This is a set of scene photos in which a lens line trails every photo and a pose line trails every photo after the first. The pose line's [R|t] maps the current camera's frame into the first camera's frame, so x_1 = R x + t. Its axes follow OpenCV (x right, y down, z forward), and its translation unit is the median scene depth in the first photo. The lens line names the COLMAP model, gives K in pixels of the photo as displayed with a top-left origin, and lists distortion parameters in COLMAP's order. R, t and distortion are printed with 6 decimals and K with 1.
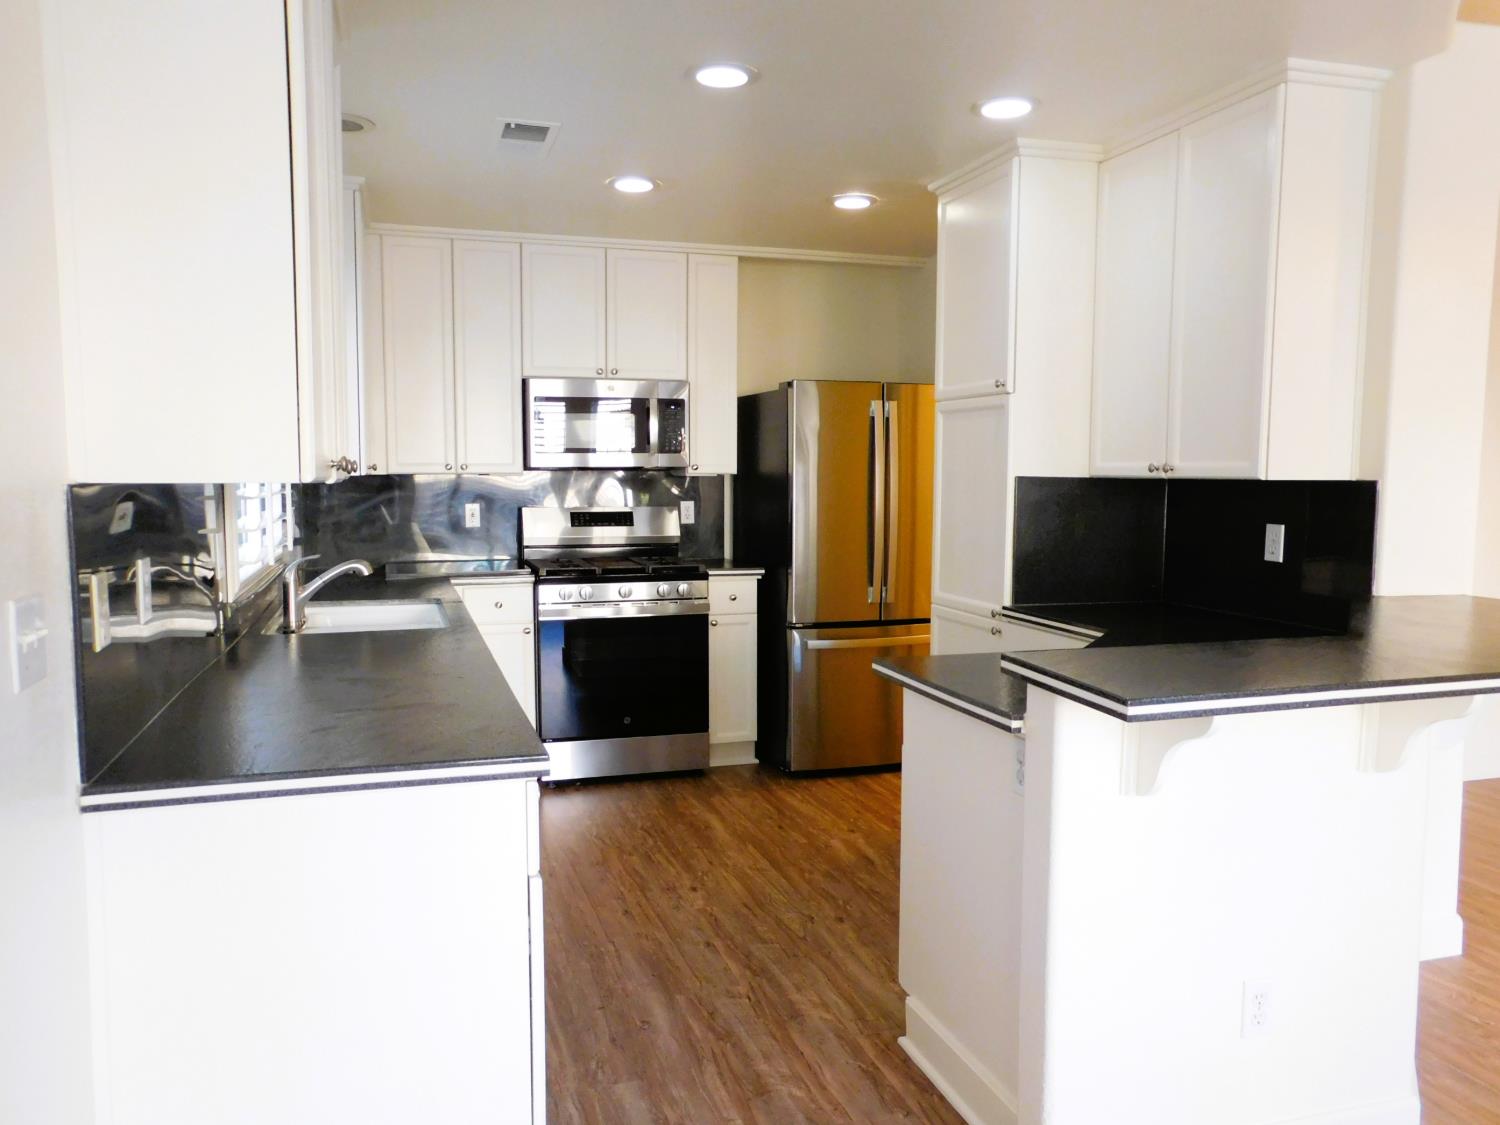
lens RADIAL K [[1119.7, 0, 747.7], [0, 1119.7, 563.0], [0, 0, 1]] dist [-0.016024, -0.001055]
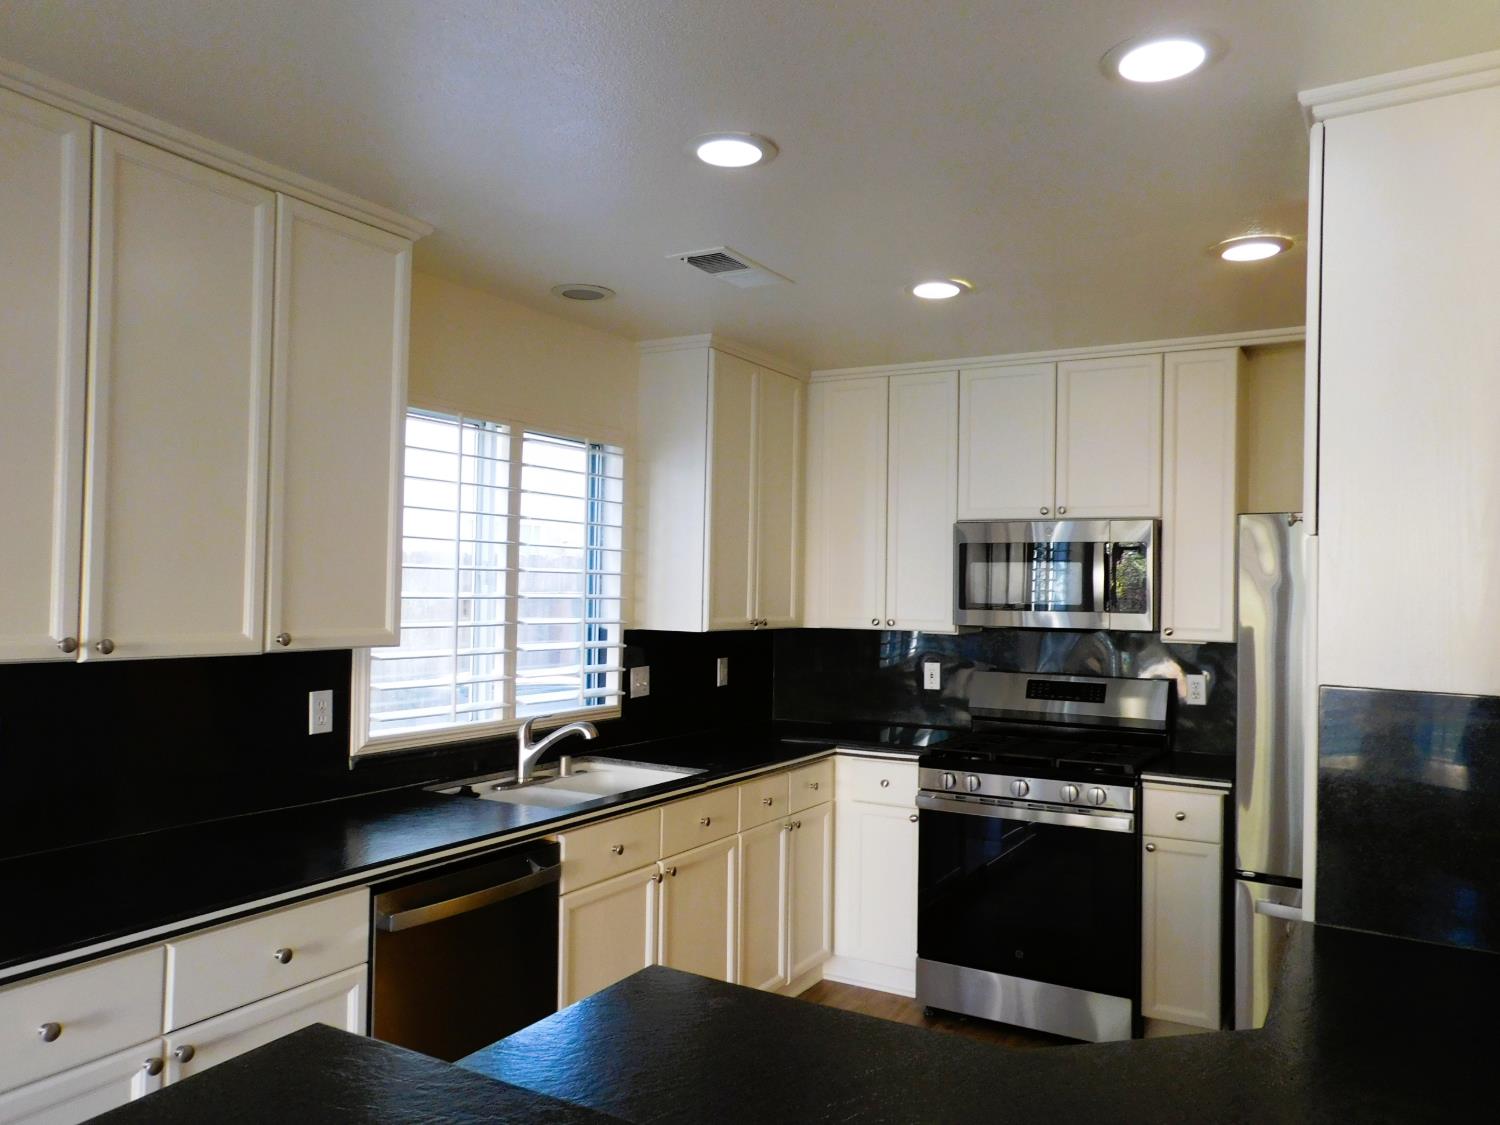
lens RADIAL K [[1119.7, 0, 748.1], [0, 1119.7, 564.3], [0, 0, 1]] dist [-0.016024, -0.001055]
pose [[0.663290, -0.007869, -0.748321, 0.345161], [-0.076094, 0.994053, -0.077901, -0.053690], [0.744484, 0.108613, 0.658746, 0.312113]]
